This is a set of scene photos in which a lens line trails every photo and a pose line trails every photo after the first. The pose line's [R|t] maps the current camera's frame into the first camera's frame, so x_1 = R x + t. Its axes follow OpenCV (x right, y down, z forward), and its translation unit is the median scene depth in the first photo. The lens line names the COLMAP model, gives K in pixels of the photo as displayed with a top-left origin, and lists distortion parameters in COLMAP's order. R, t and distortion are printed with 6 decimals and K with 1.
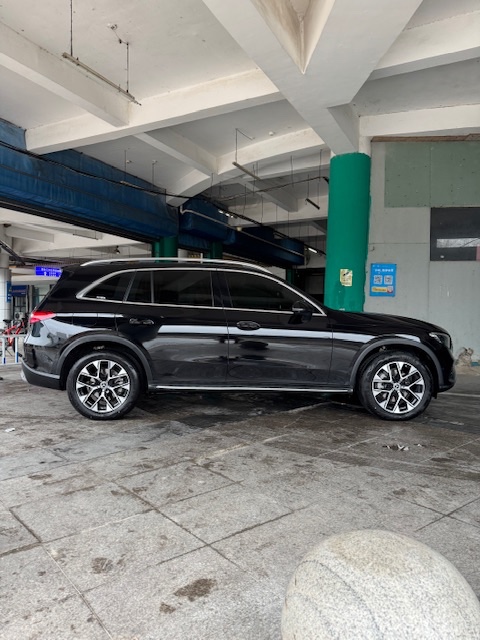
lens RADIAL K [[457.5, 0, 245.4], [0, 457.5, 320.0], [0, 0, 1]] dist [-0.003331, 0.004122]
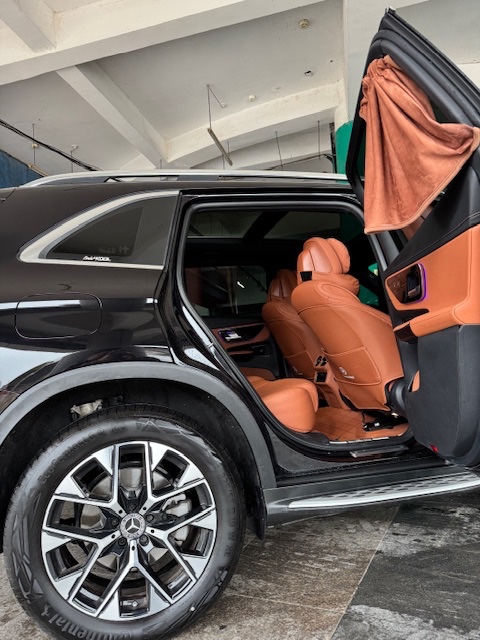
lens RADIAL K [[461.8, 0, 240.0], [0, 461.8, 320.0], [0, 0, 1]] dist [-0.028986, -0.003044]
pose [[0.968807, -0.049648, 0.242792, -0.180012], [0.077872, 0.991090, -0.108062, 0.025740], [-0.235264, 0.123598, 0.964041, 0.391549]]
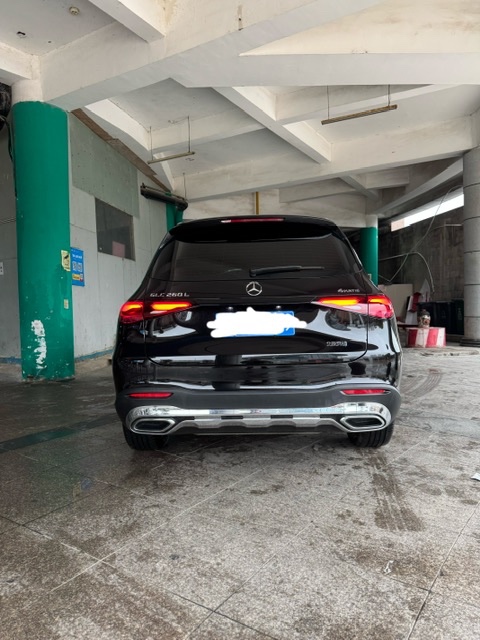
lens RADIAL K [[455.6, 0, 240.0], [0, 455.6, 320.0], [0, 0, 1]] dist [-0.003761, -0.009075]
pose [[0.057733, -0.037909, 0.997612, -0.611878], [0.024509, 0.999031, 0.036544, -0.008901], [-0.998031, 0.022341, 0.058606, 0.674620]]
